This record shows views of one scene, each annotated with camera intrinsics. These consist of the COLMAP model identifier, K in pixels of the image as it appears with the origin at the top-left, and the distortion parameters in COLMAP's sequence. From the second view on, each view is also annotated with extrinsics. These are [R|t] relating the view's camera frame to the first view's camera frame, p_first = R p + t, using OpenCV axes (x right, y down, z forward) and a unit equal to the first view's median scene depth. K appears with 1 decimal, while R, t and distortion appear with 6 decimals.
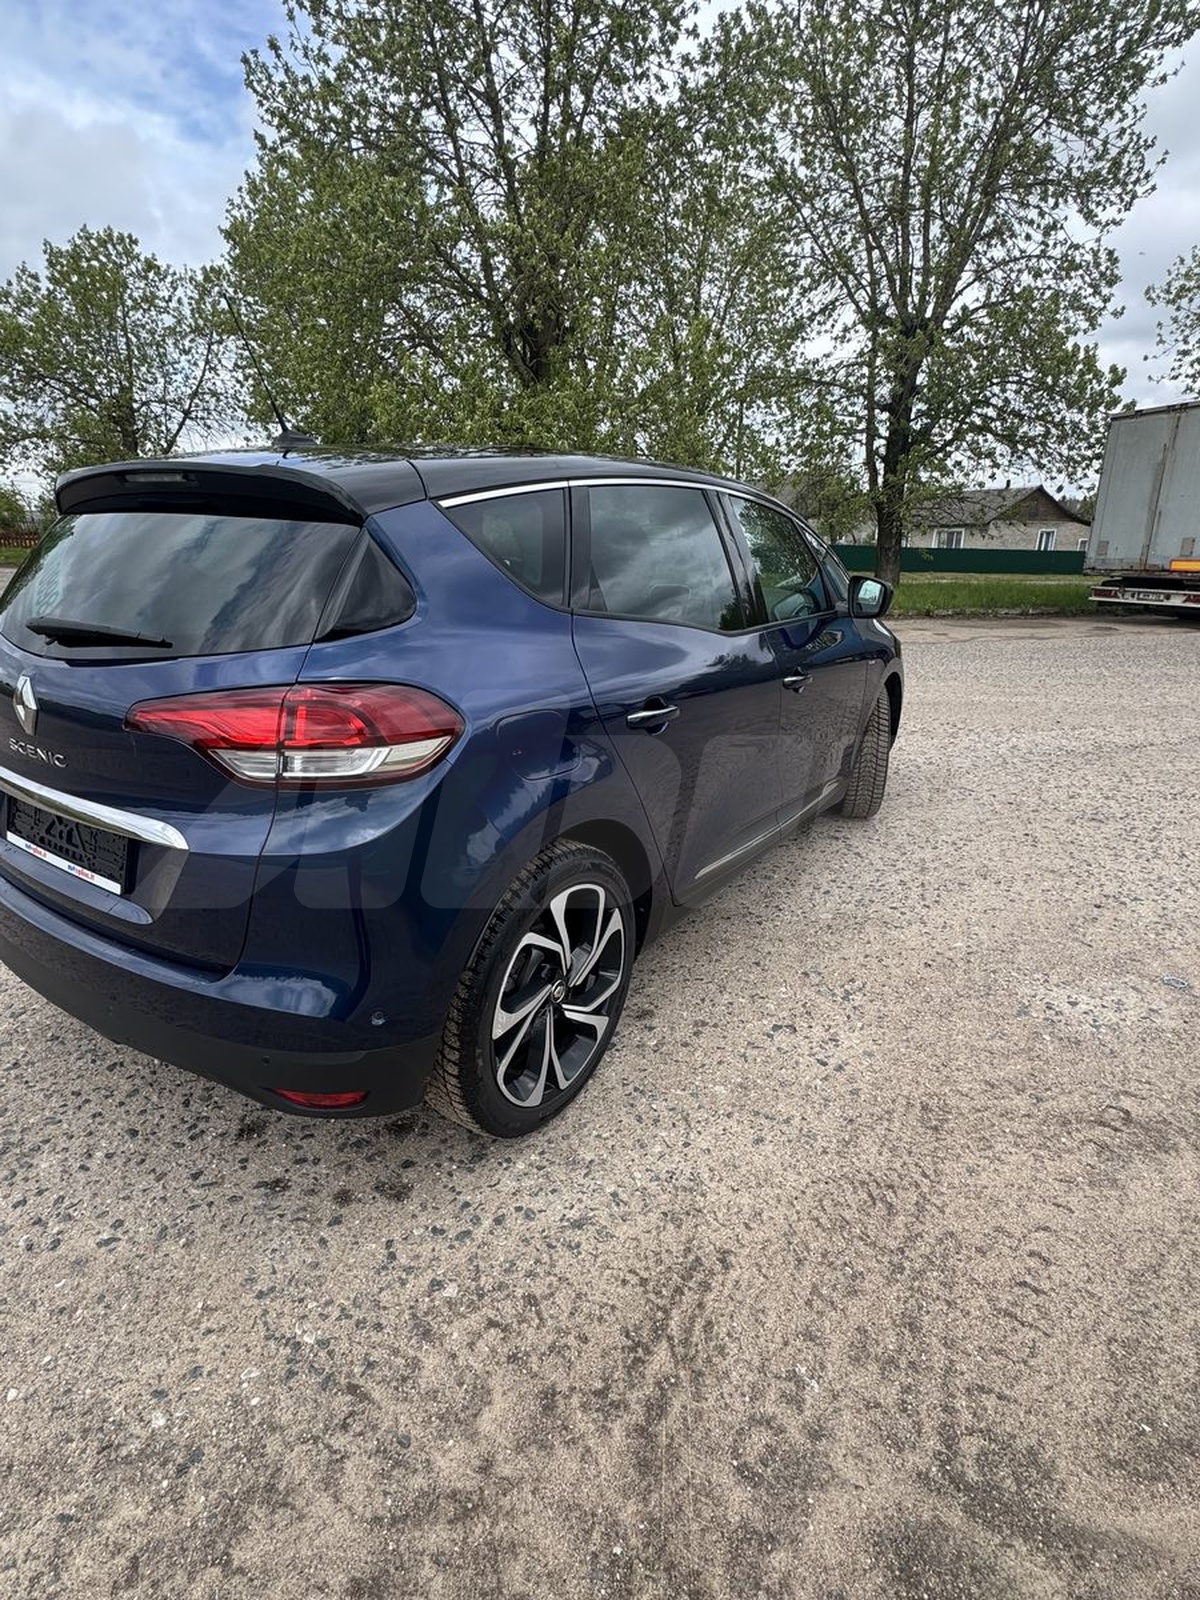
lens RADIAL K [[823.6, 0, 600.0], [0, 823.6, 800.0], [0, 0, 1]] dist [0.001137, -0.002380]
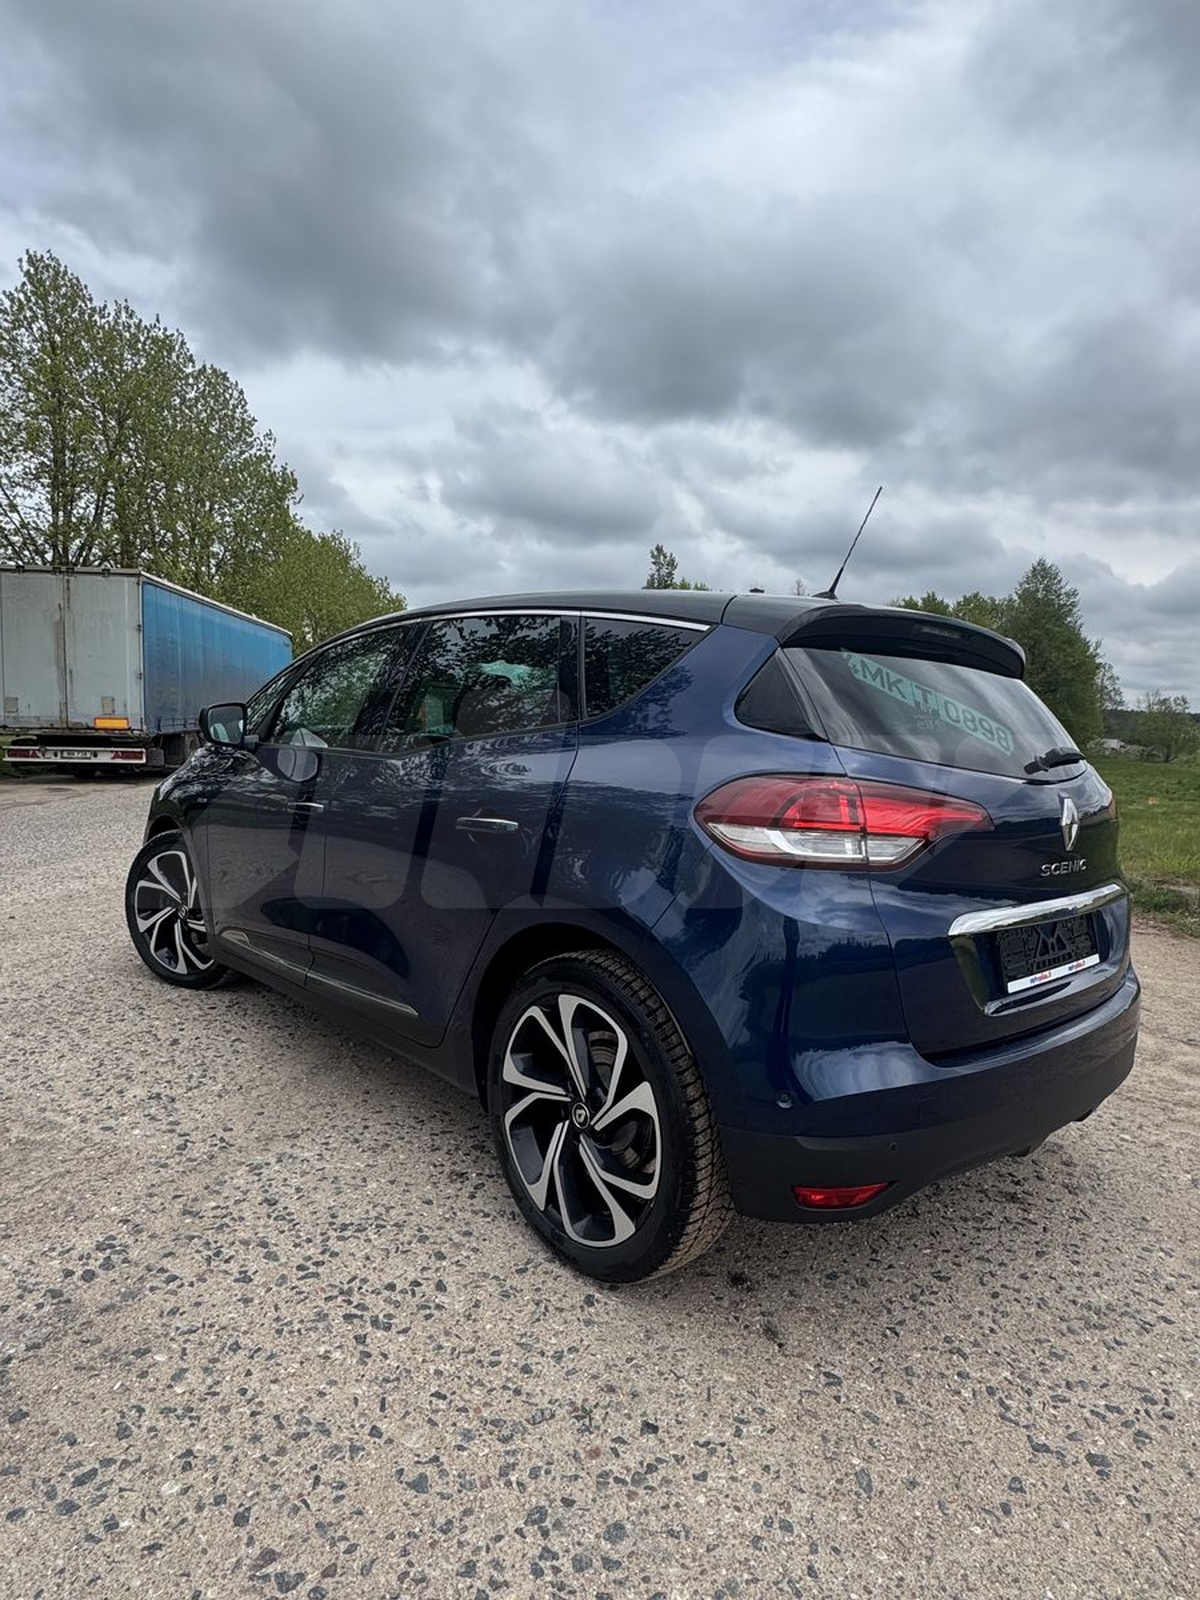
lens RADIAL K [[945.9, 0, 599.0], [0, 945.9, 819.4], [0, 0, 1]] dist [0.000621, -0.001919]
pose [[0.231939, -0.100692, 0.967505, -0.294578], [0.270868, 0.961973, 0.035181, -0.050888], [-0.934256, 0.253906, 0.250393, 0.183893]]
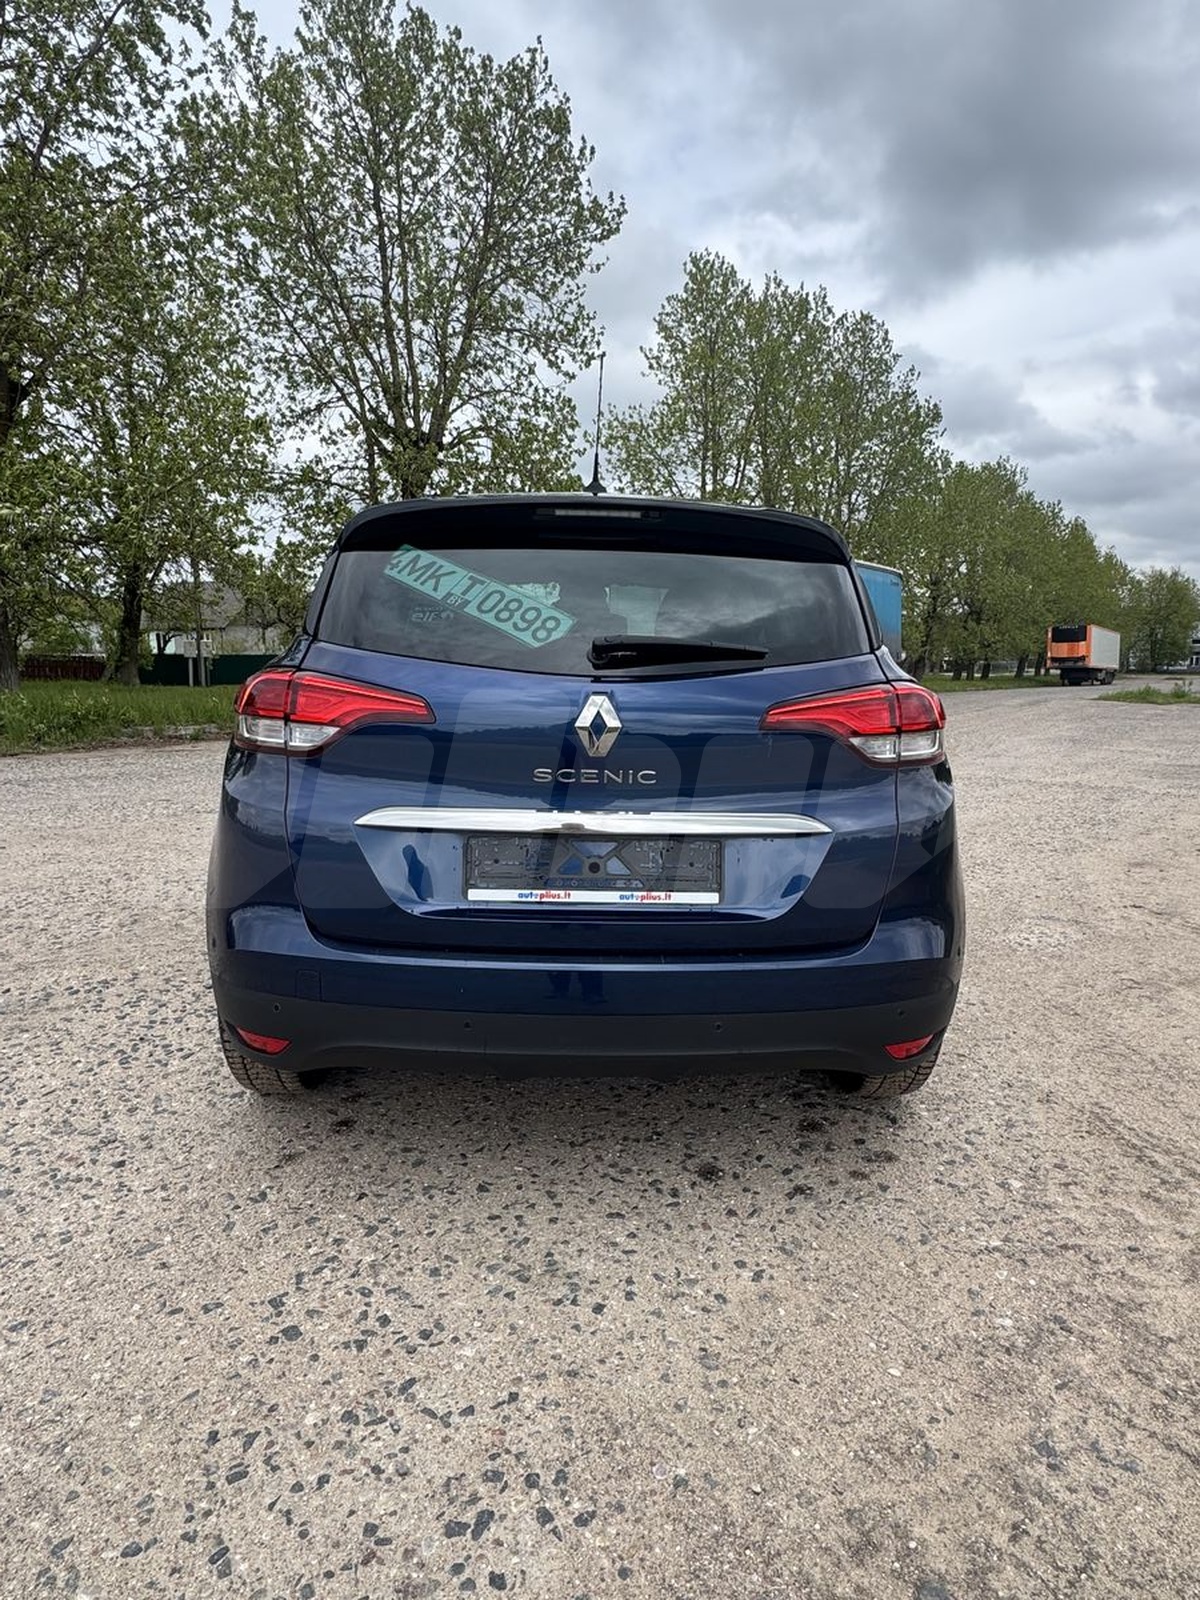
lens RADIAL K [[945.9, 0, 599.0], [0, 945.9, 819.4], [0, 0, 1]] dist [0.000621, -0.001919]
pose [[0.812200, -0.104607, 0.573924, -0.186333], [0.180042, 0.980716, -0.076039, 0.009251], [-0.554902, 0.165089, 0.815371, 0.016378]]
